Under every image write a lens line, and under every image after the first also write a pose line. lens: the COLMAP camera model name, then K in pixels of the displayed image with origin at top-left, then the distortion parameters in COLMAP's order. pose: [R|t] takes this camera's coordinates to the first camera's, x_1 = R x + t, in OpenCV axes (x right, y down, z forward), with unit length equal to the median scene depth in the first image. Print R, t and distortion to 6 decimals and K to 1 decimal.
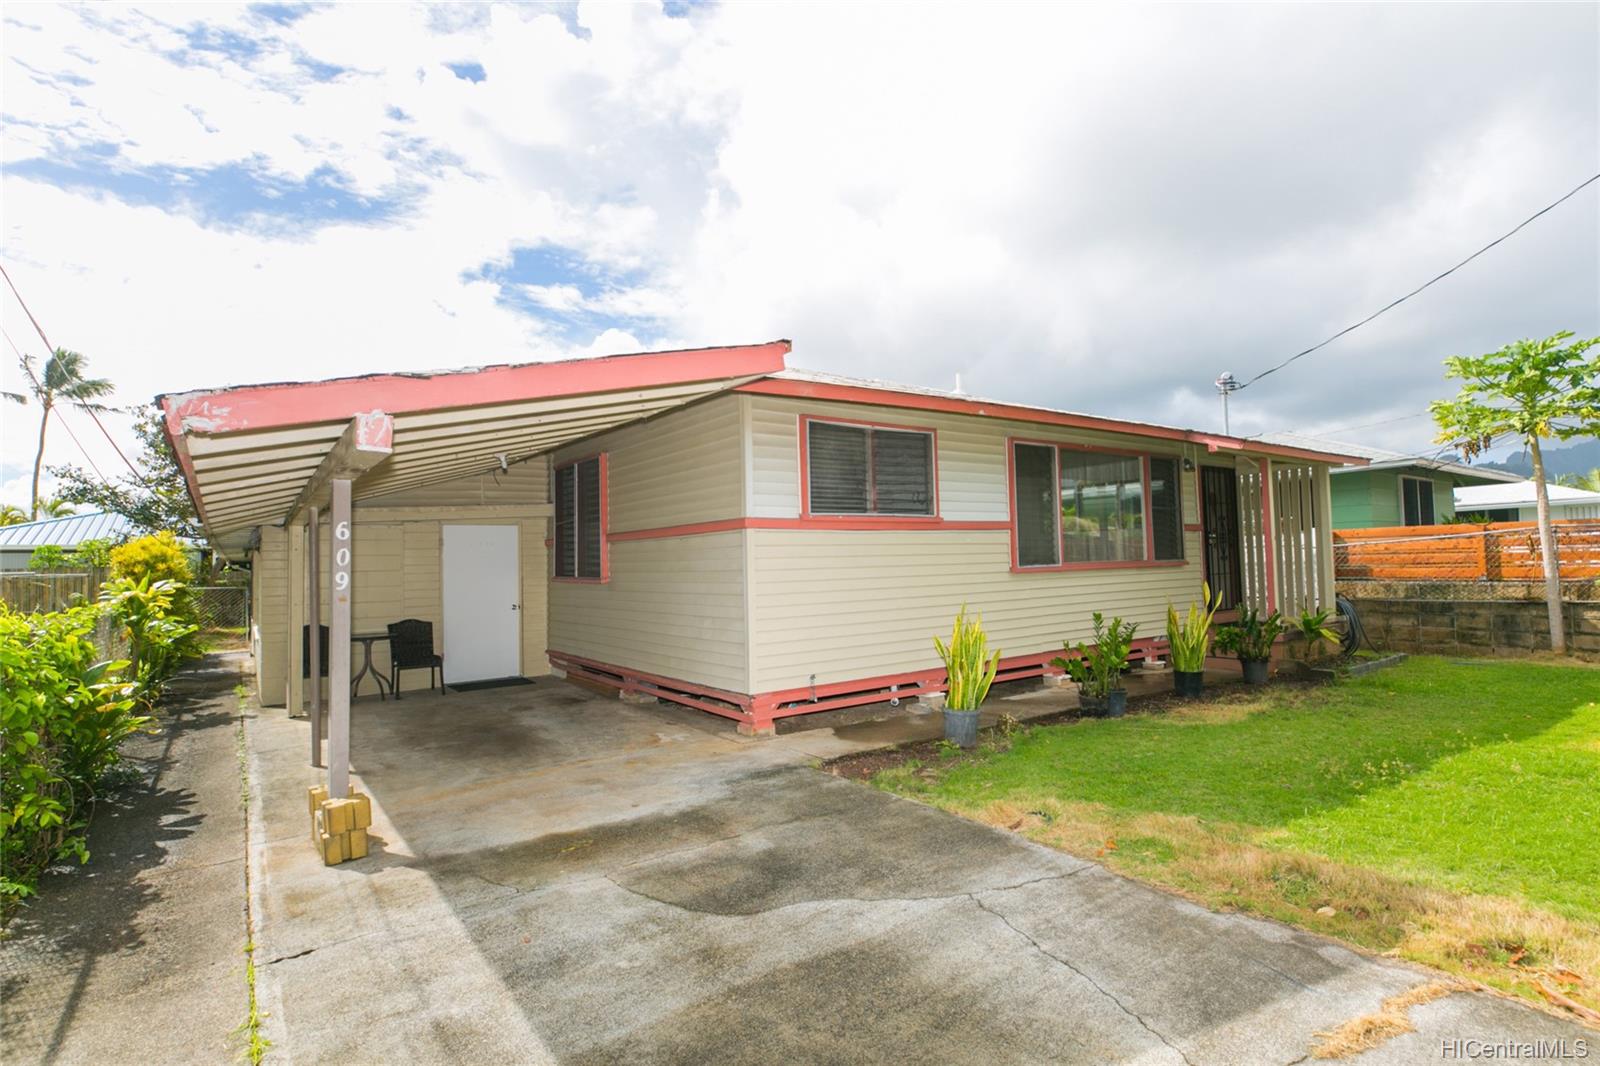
lens RADIAL K [[793.7, 0, 800.0], [0, 793.7, 533.0], [0, 0, 1]] dist [0.046342, -0.027525]
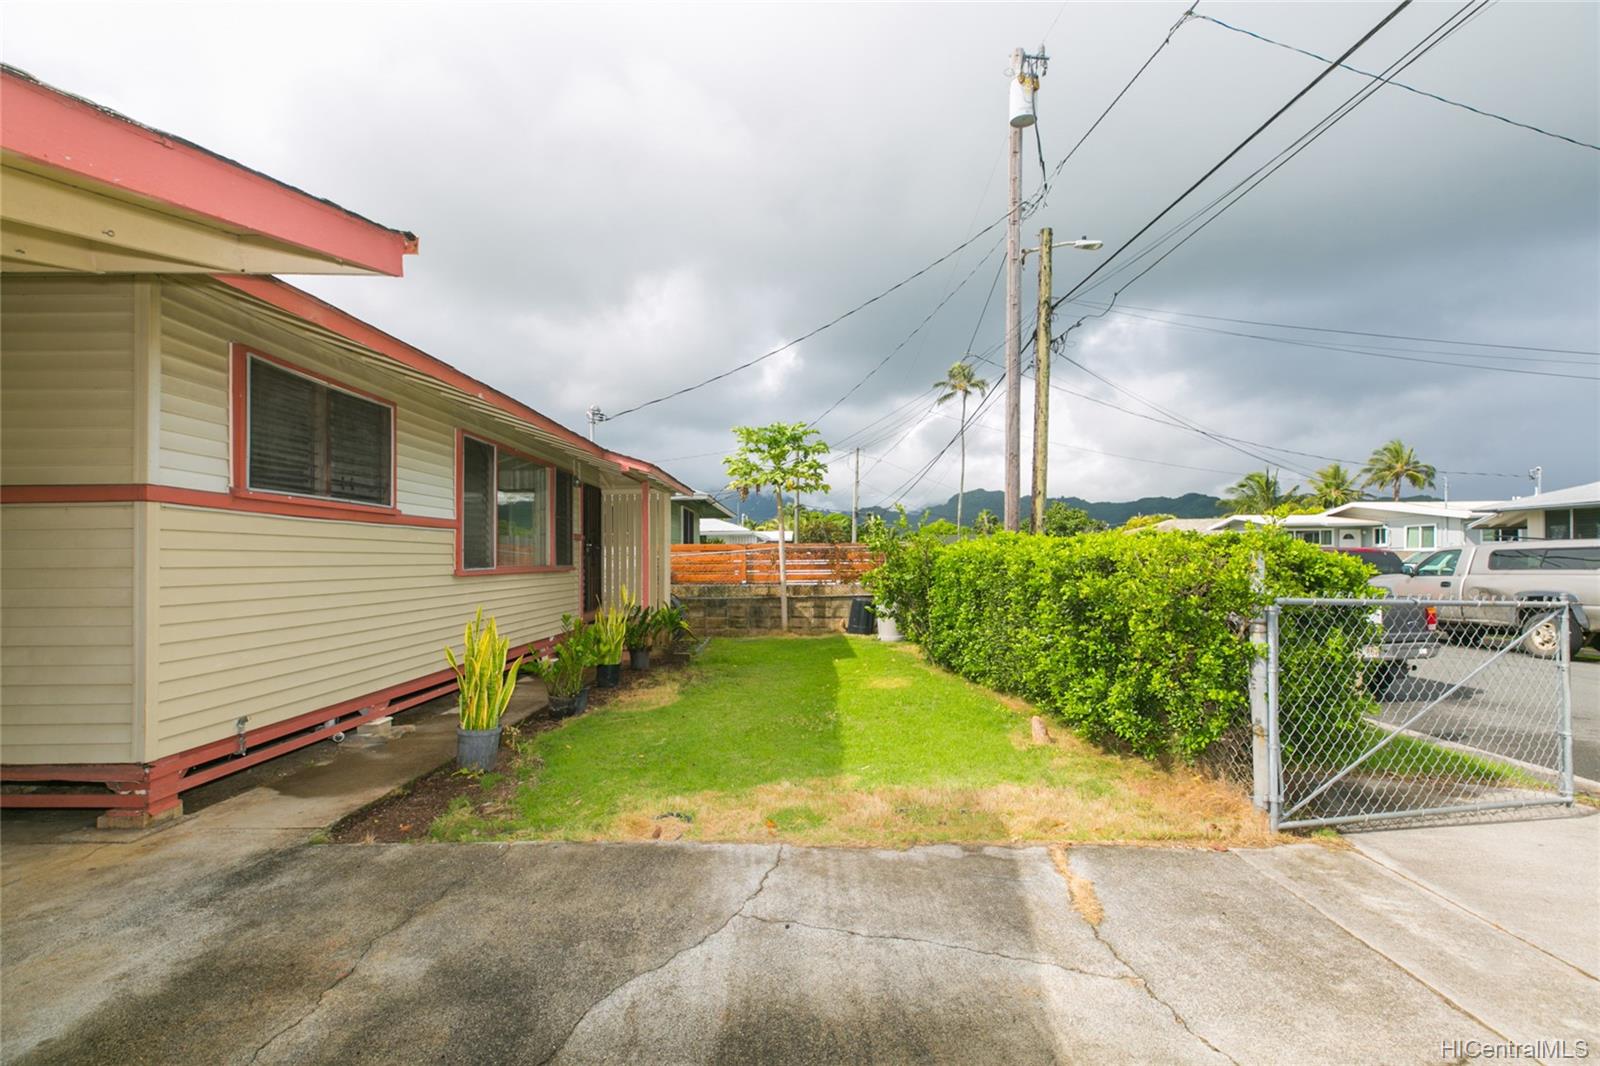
lens RADIAL K [[724.3, 0, 796.7], [0, 724.3, 558.7], [0, 0, 1]] dist [0.012927, -0.000416]
pose [[0.599919, 0.025053, 0.799668, -0.186065], [-0.039847, 0.999205, -0.001411, 0.016794], [-0.799068, -0.031018, 0.600440, 0.197118]]
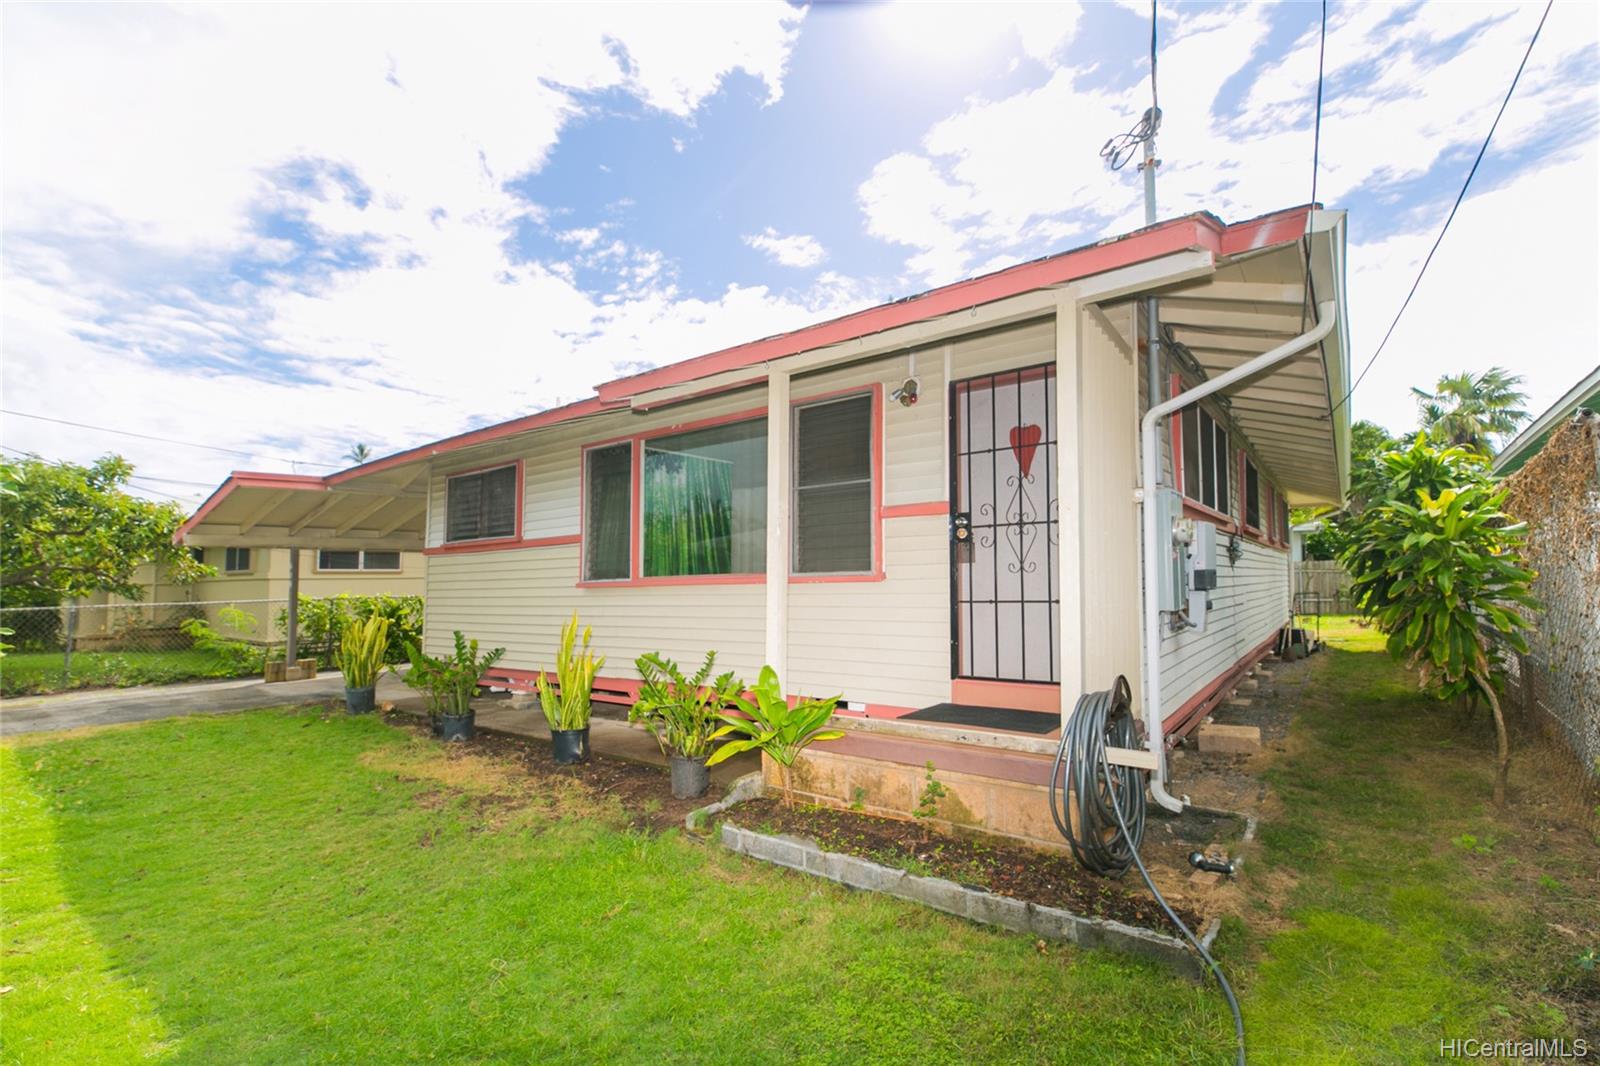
lens RADIAL K [[724.3, 0, 796.7], [0, 724.3, 558.7], [0, 0, 1]] dist [0.012927, -0.000416]
pose [[0.280145, -0.018007, -0.959789, 1.280117], [0.042571, 0.999073, -0.006318, 0.034190], [0.959013, -0.039089, 0.280652, 1.093863]]
